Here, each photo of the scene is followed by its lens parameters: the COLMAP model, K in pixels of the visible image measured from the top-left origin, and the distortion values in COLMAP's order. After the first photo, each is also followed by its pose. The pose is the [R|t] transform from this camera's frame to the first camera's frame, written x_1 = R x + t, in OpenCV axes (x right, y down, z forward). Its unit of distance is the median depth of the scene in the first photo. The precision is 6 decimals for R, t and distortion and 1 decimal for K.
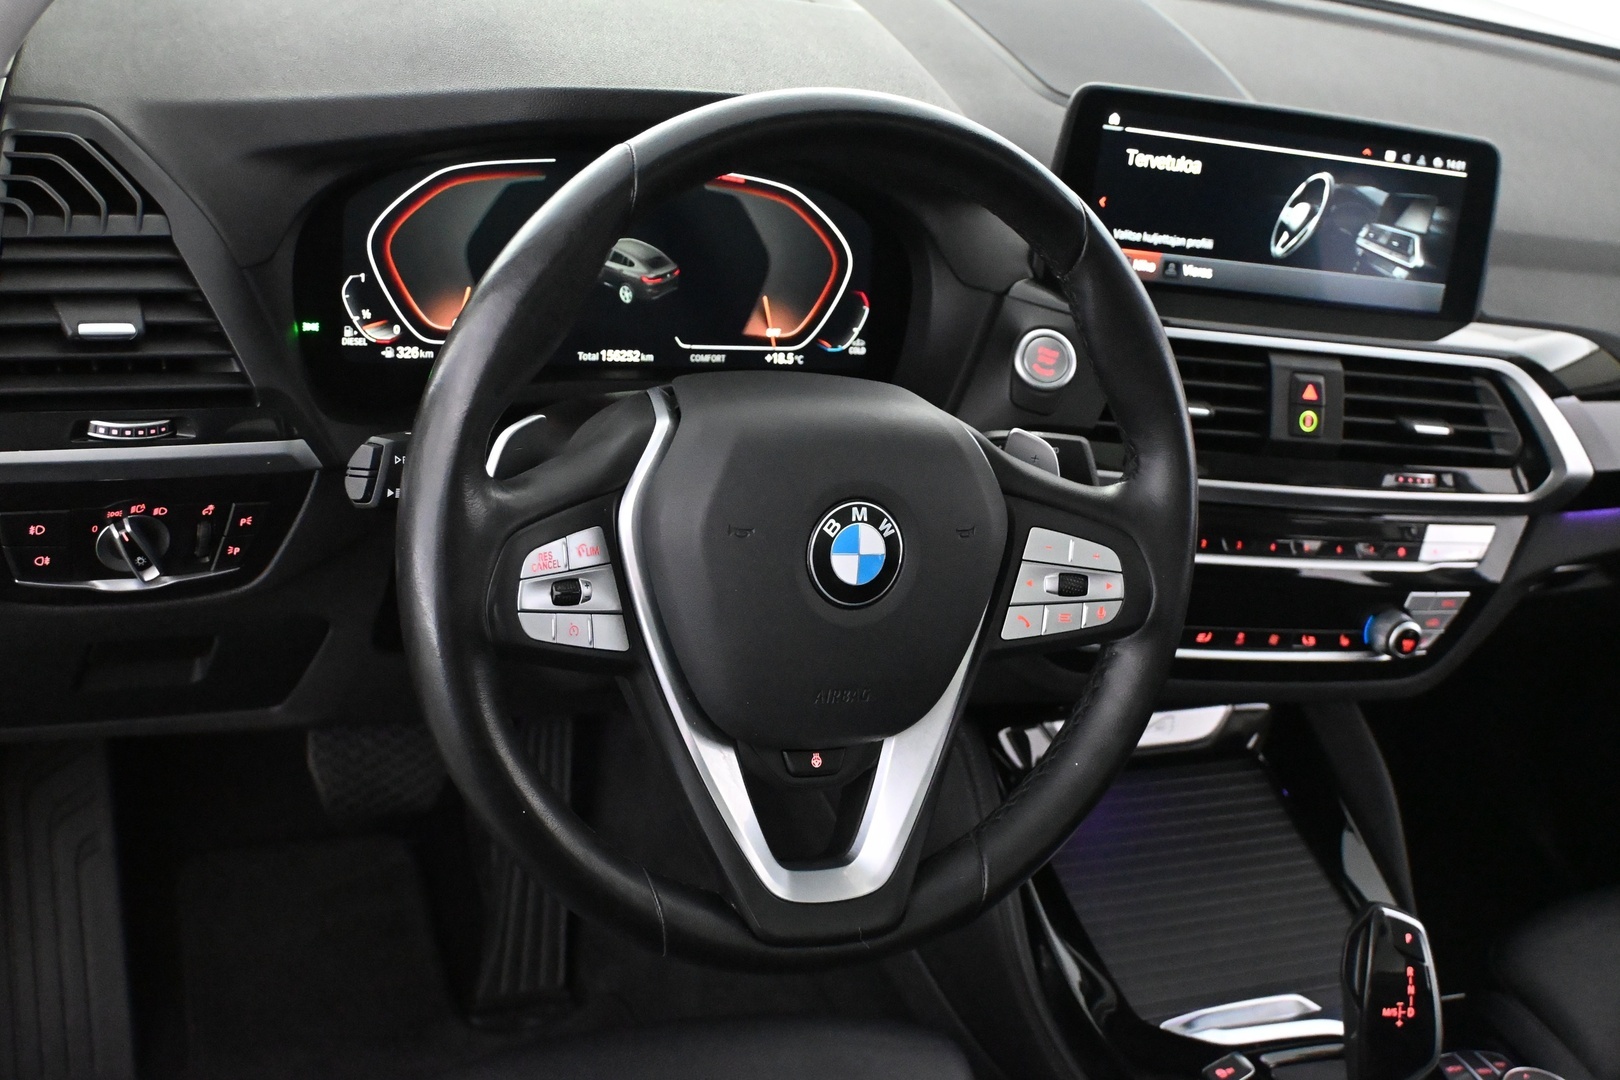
lens RADIAL K [[1991.4, 0, 810.0], [0, 1991.4, 540.0], [0, 0, 1]] dist [0.002648, -0.009031]
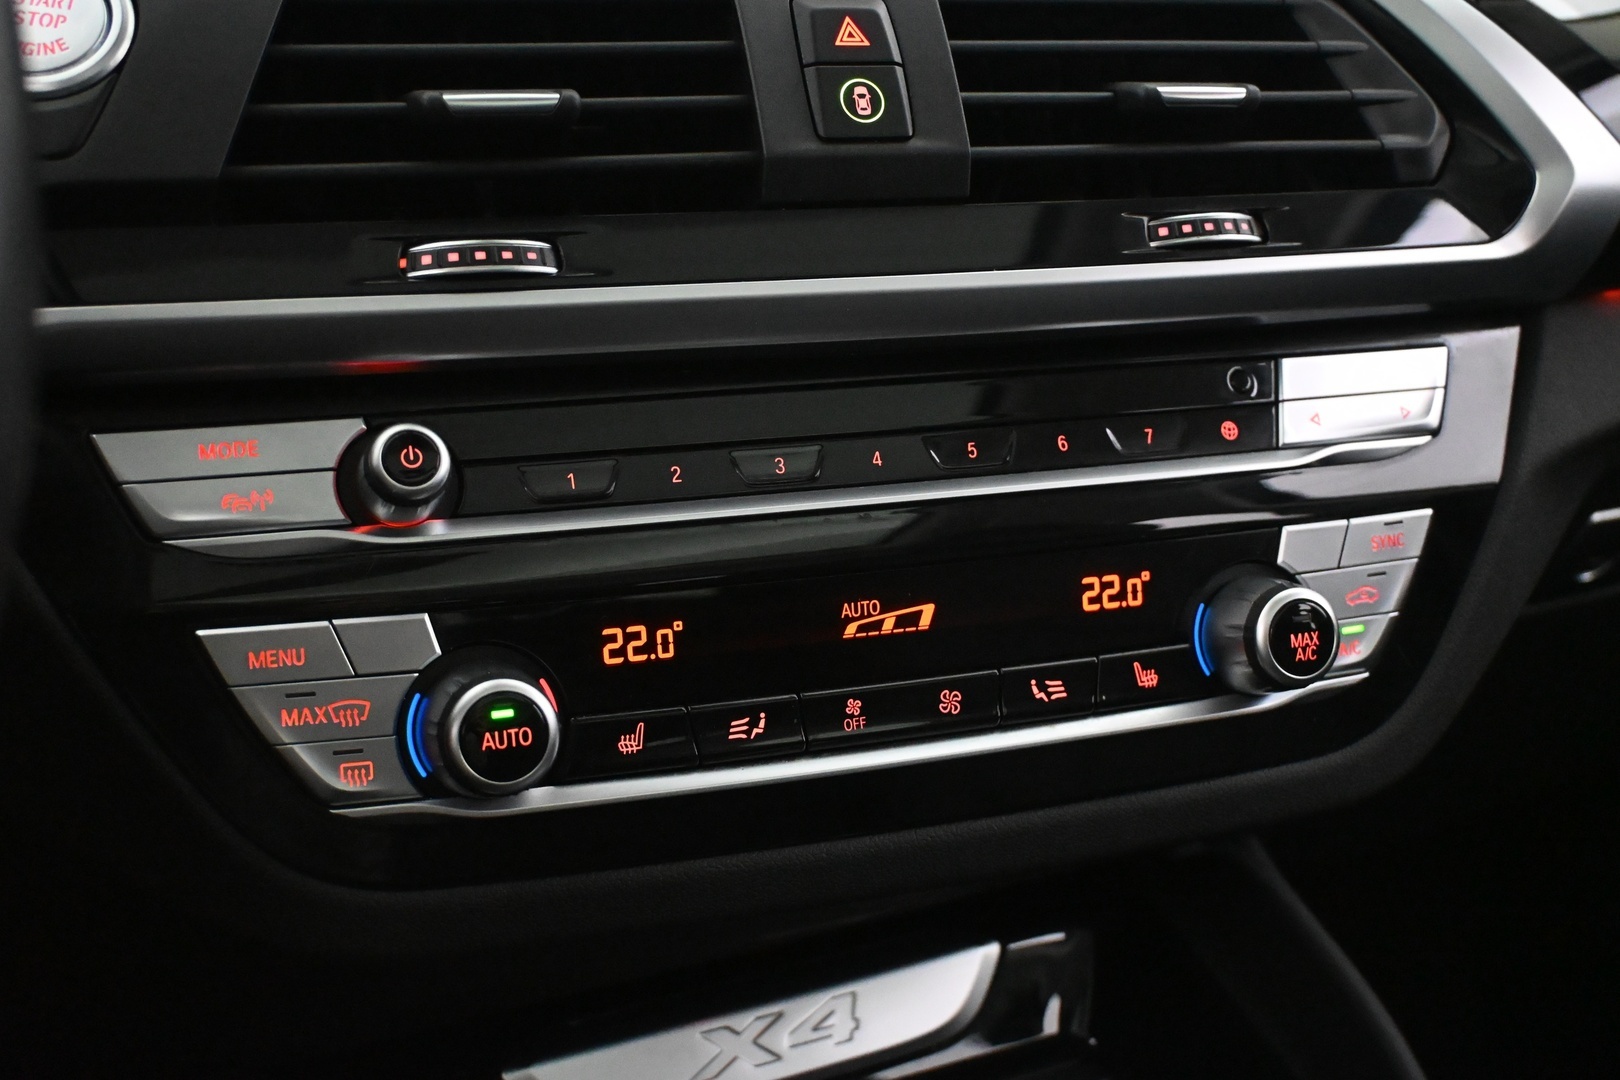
lens RADIAL K [[1991.4, 0, 810.0], [0, 1991.4, 540.0], [0, 0, 1]] dist [0.002648, -0.009031]
pose [[0.974802, -0.222824, 0.010474, 0.201984], [0.219050, 0.947303, -0.233739, 0.099435], [0.042161, 0.230143, 0.972243, 0.601257]]
